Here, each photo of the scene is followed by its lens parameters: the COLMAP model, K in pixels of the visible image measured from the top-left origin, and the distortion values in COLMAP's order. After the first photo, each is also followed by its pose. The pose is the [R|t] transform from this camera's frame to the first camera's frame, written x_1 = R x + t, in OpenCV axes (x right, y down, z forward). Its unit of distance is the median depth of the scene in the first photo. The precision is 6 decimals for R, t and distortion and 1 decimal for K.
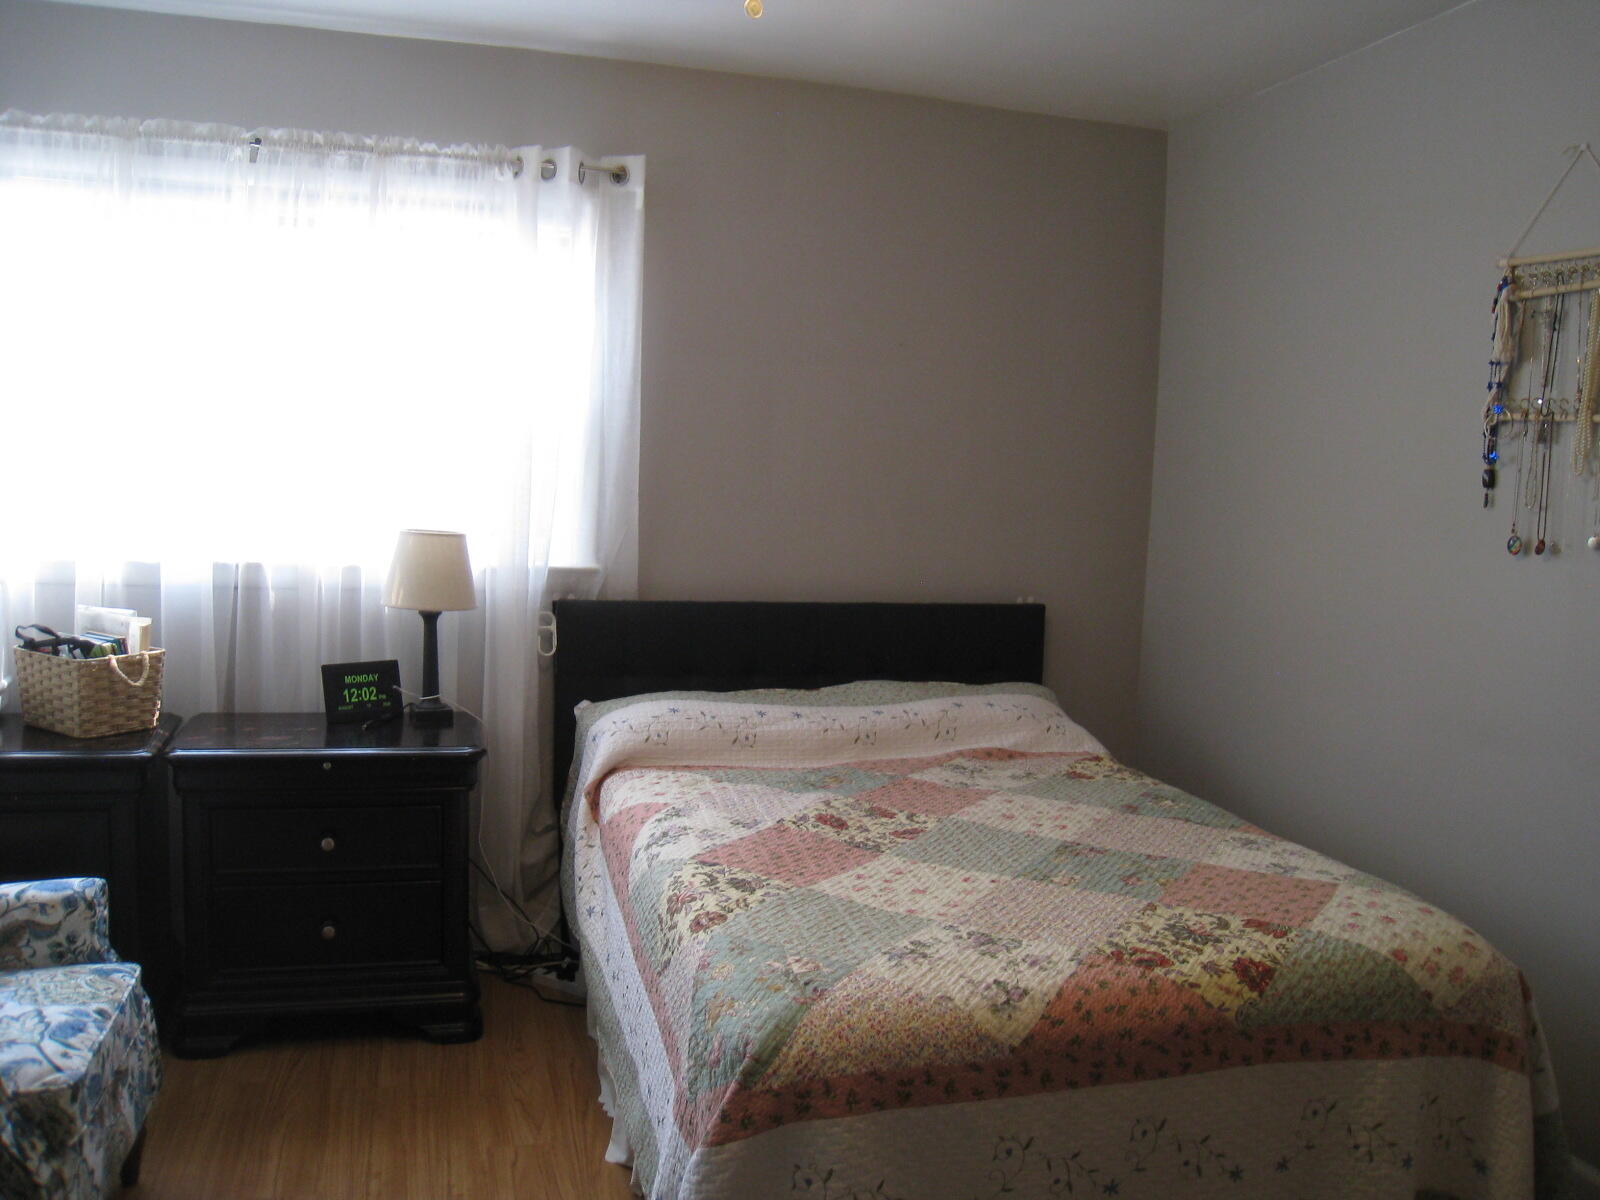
lens RADIAL K [[1323.0, 0, 811.7], [0, 1323.0, 581.9], [0, 0, 1]] dist [-0.170739, 0.115428]
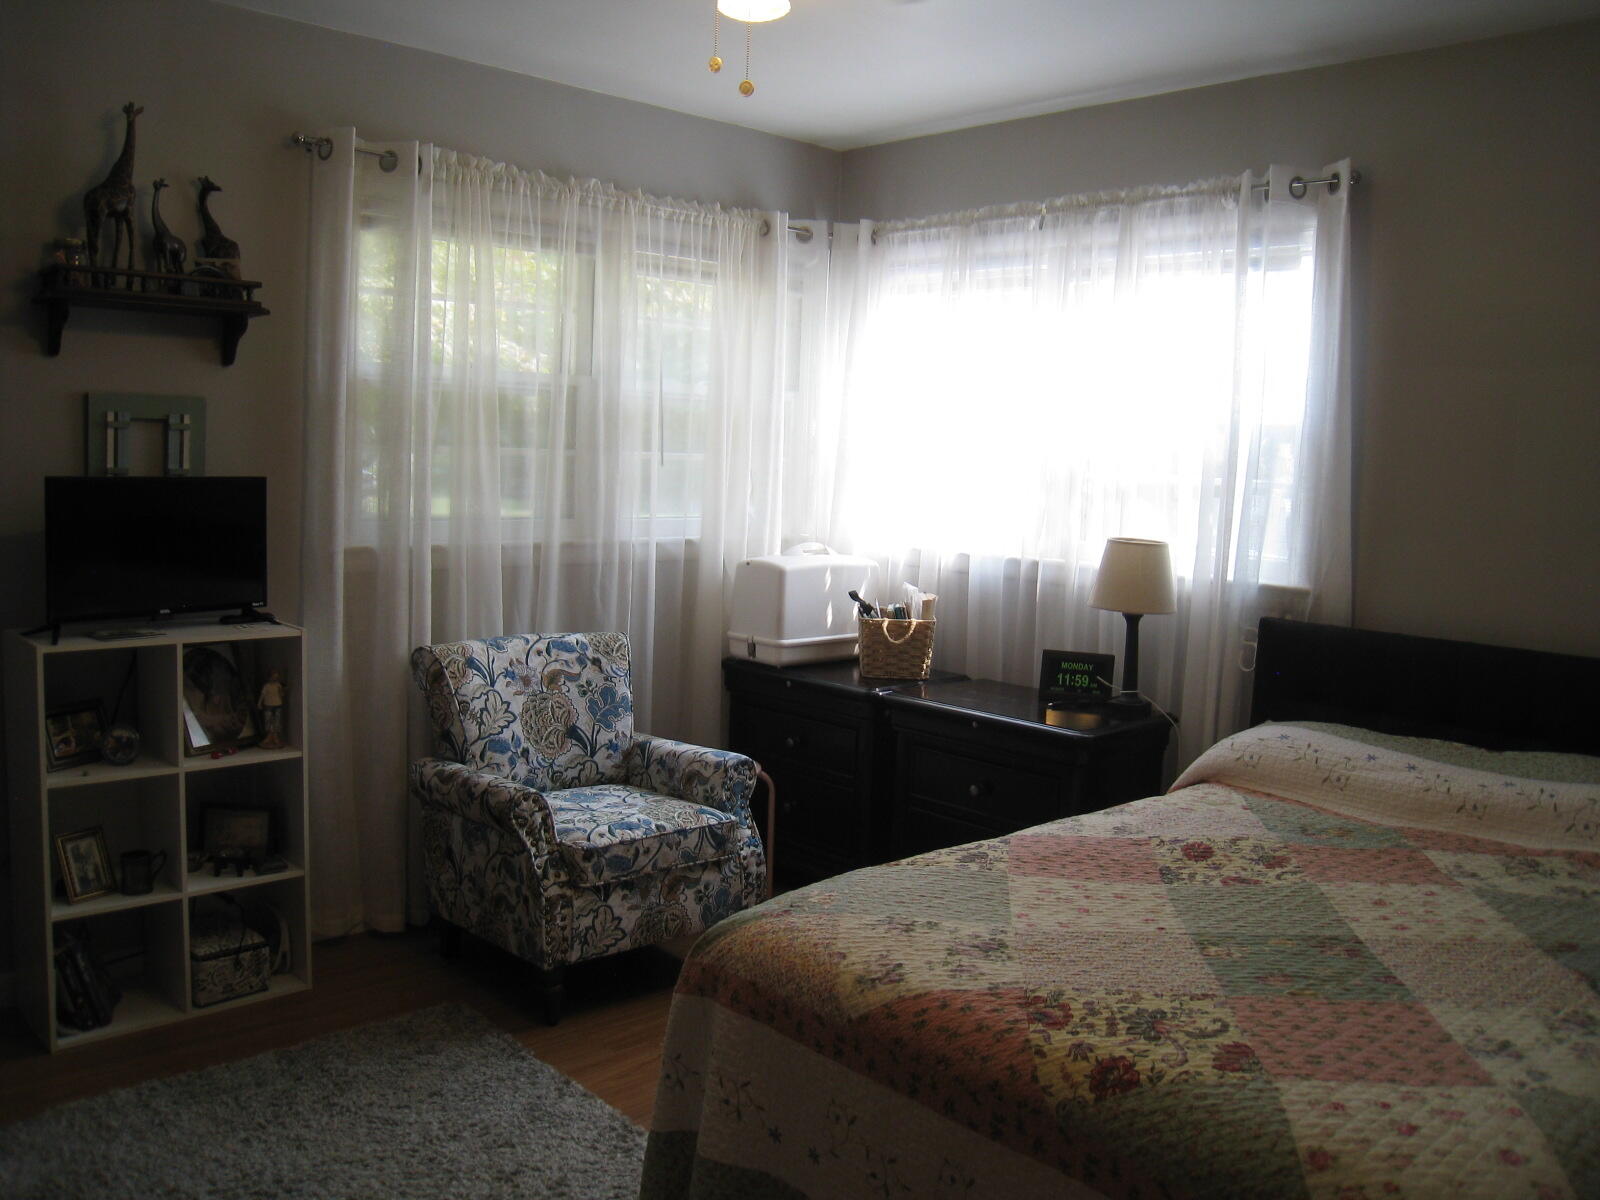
lens RADIAL K [[1323.0, 0, 811.7], [0, 1323.0, 581.9], [0, 0, 1]] dist [-0.170739, 0.115428]
pose [[0.448162, 0.061600, -0.891827, 0.772212], [-0.094526, 0.995296, 0.021245, -0.002458], [0.888941, 0.074780, 0.451877, 0.357526]]
